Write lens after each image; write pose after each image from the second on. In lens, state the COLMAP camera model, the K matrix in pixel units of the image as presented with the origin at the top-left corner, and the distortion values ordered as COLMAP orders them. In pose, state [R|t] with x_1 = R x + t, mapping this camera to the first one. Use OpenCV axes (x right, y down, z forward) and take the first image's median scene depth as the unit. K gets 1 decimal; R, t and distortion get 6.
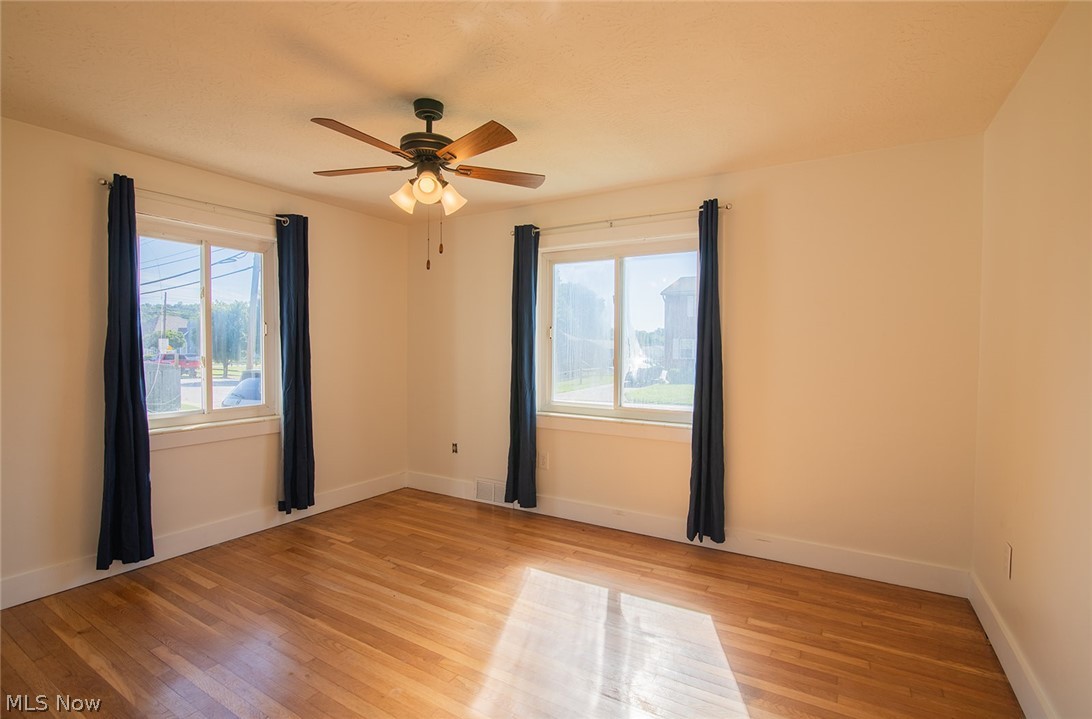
lens RADIAL K [[510.7, 0, 547.7], [0, 510.7, 359.8], [0, 0, 1]] dist [-0.018135, 0.001030]
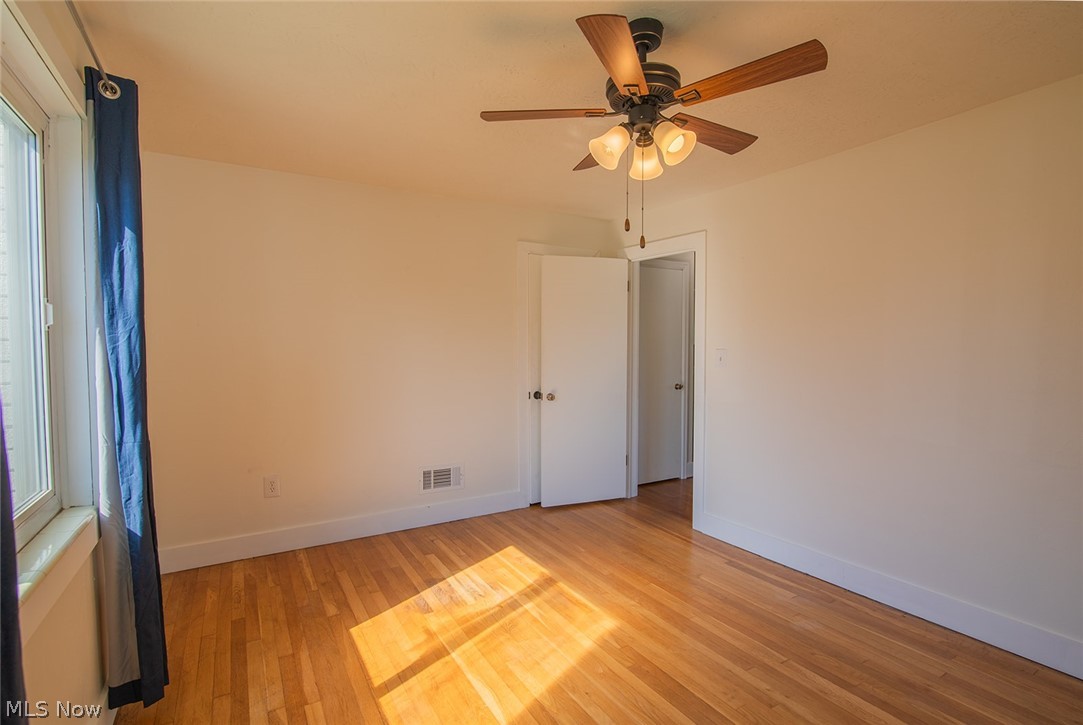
lens RADIAL K [[498.8, 0, 543.5], [0, 498.8, 363.5], [0, 0, 1]] dist [-0.019790, 0.001276]
pose [[-0.879641, -0.026055, 0.474925, -0.447280], [0.007028, 0.997678, 0.067751, -0.058179], [-0.475587, 0.062934, -0.877414, 1.681508]]
